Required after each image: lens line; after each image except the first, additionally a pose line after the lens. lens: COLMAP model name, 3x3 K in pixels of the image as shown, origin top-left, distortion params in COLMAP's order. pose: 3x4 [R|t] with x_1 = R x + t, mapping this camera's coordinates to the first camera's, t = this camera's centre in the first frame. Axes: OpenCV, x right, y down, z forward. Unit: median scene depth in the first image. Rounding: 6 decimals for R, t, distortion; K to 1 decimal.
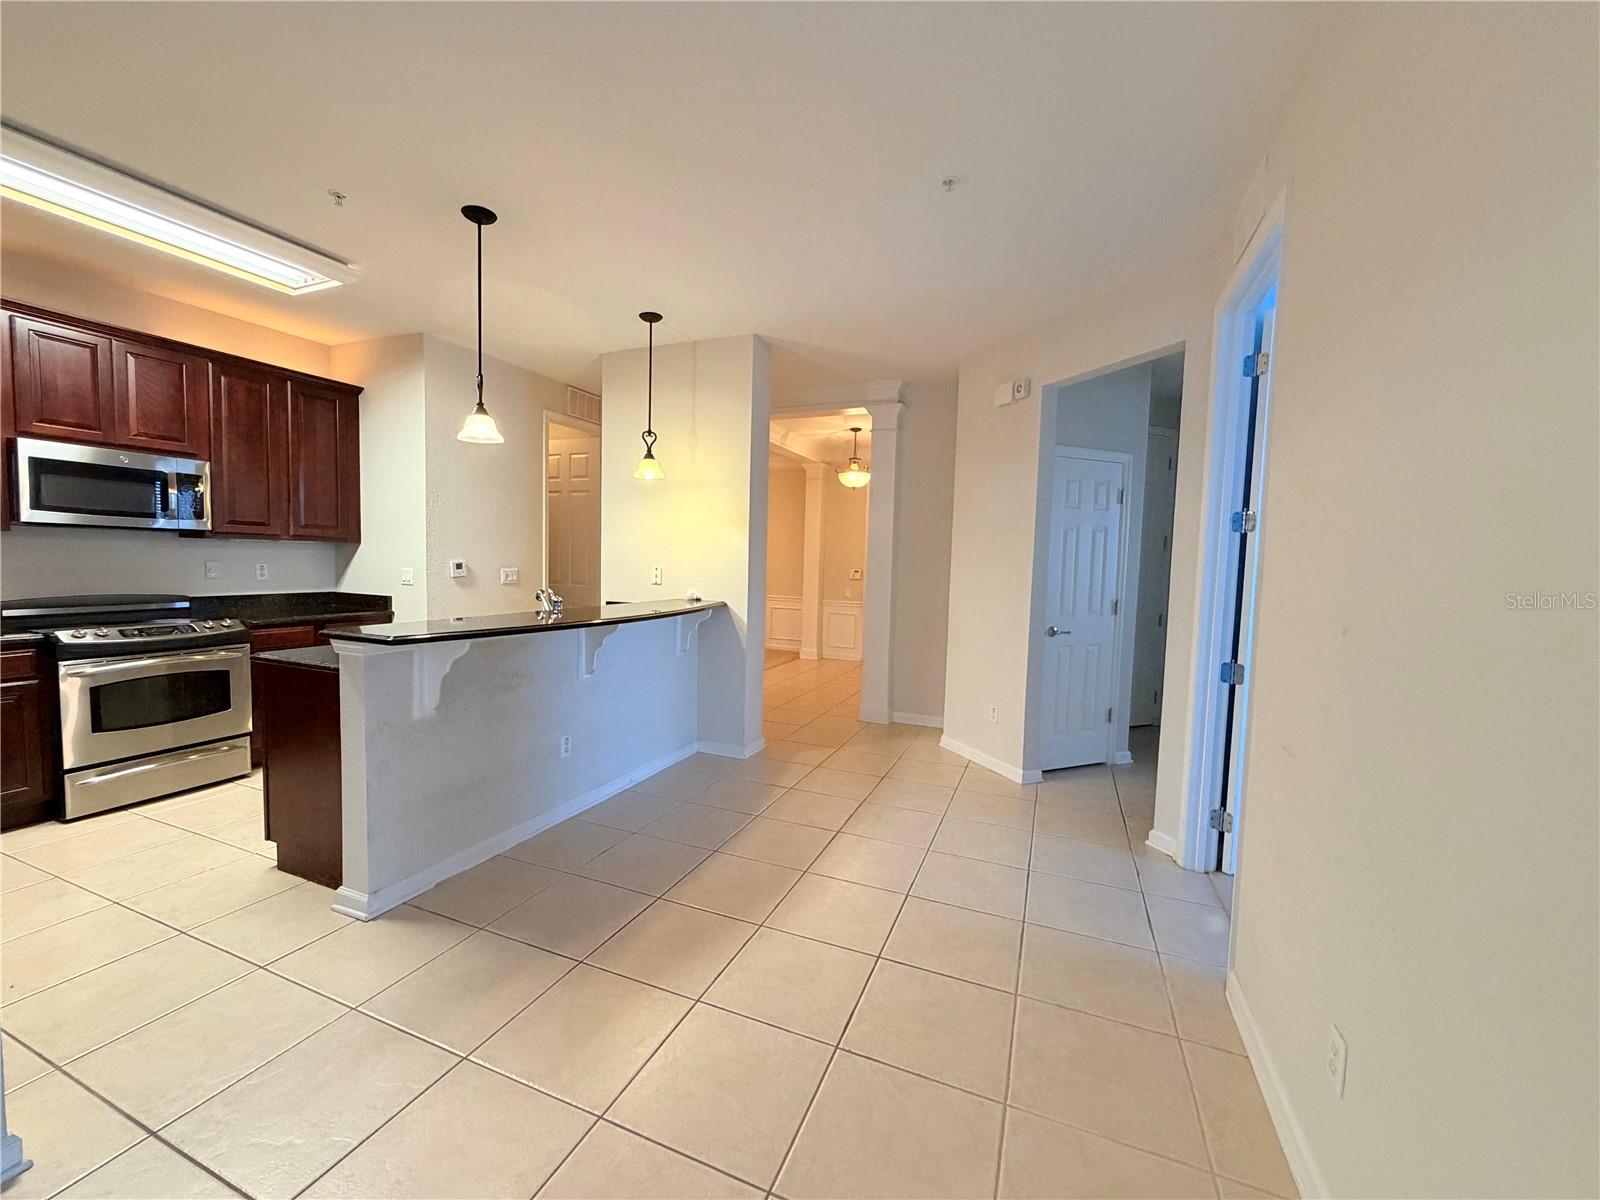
lens RADIAL K [[643.8, 0, 795.9], [0, 643.8, 597.0], [0, 0, 1]] dist [0.000464, 0.000078]
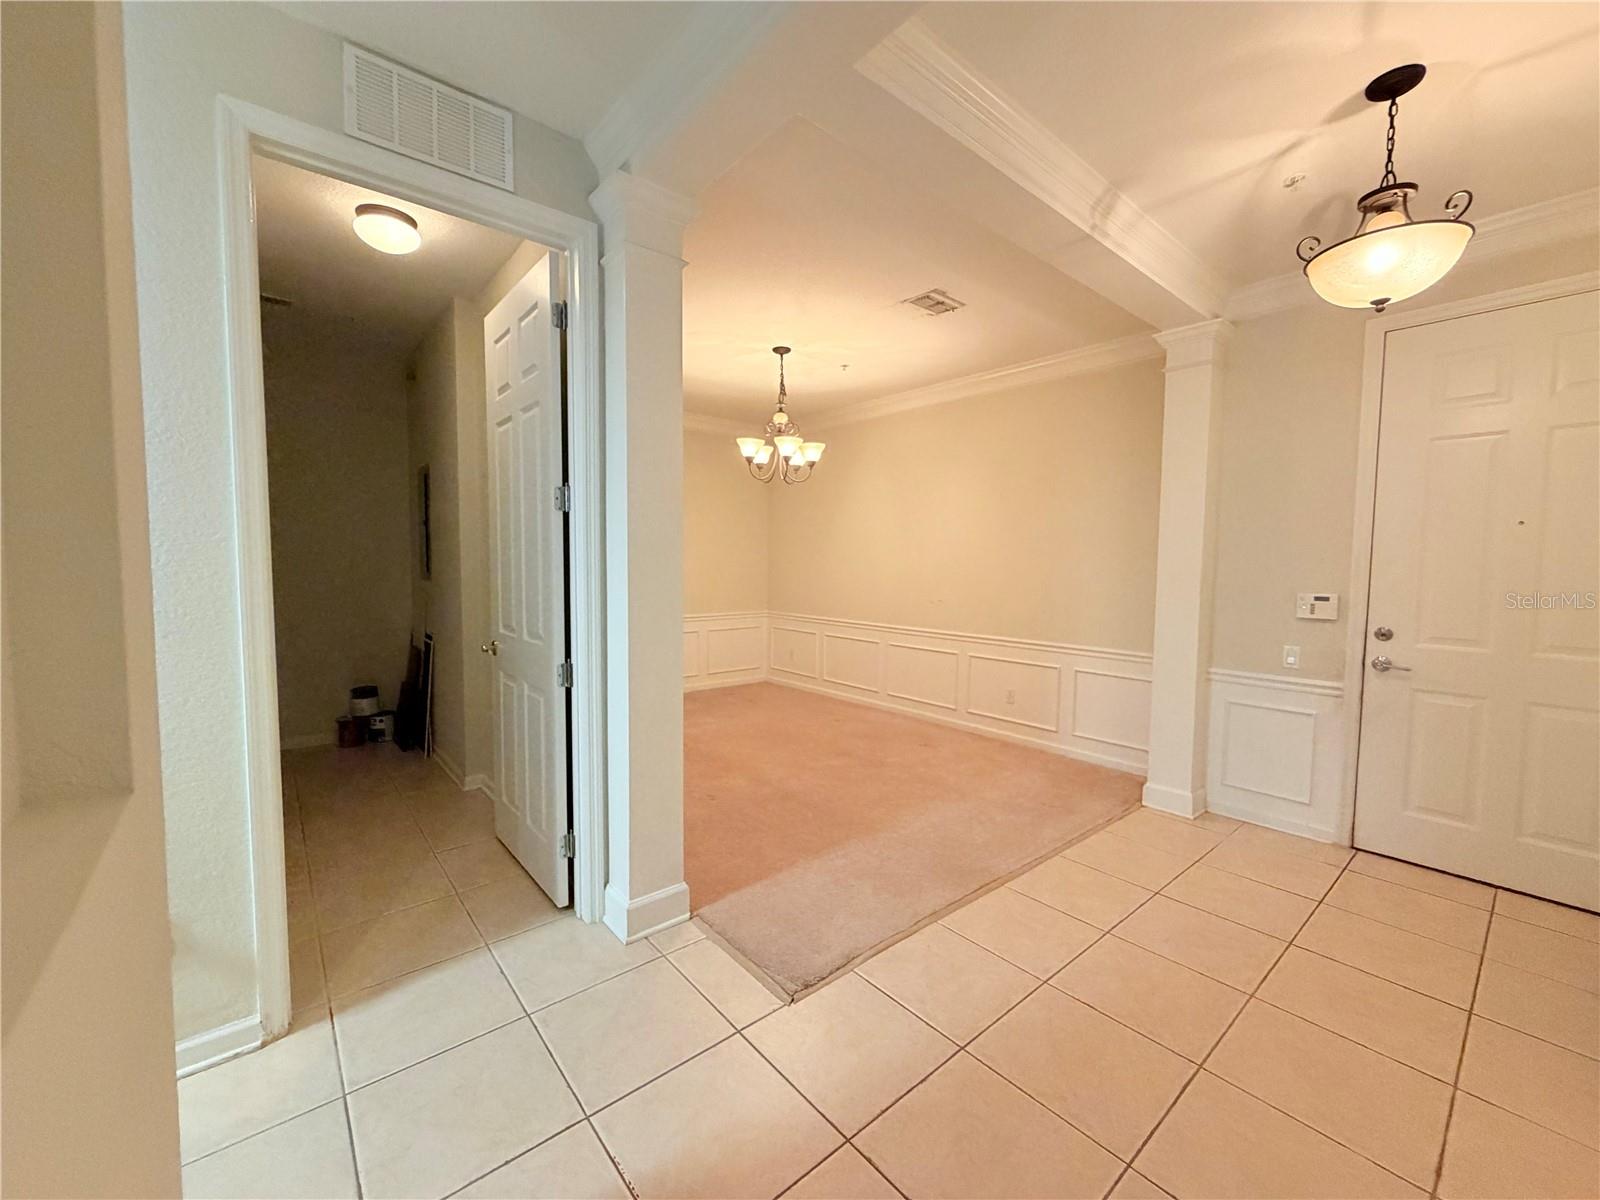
lens RADIAL K [[643.8, 0, 795.9], [0, 643.8, 597.0], [0, 0, 1]] dist [0.000464, 0.000078]
pose [[0.882316, 0.011661, -0.470514, 0.002117], [-0.020552, 0.999694, -0.013764, -0.029401], [0.470209, 0.021814, 0.882285, 0.532008]]
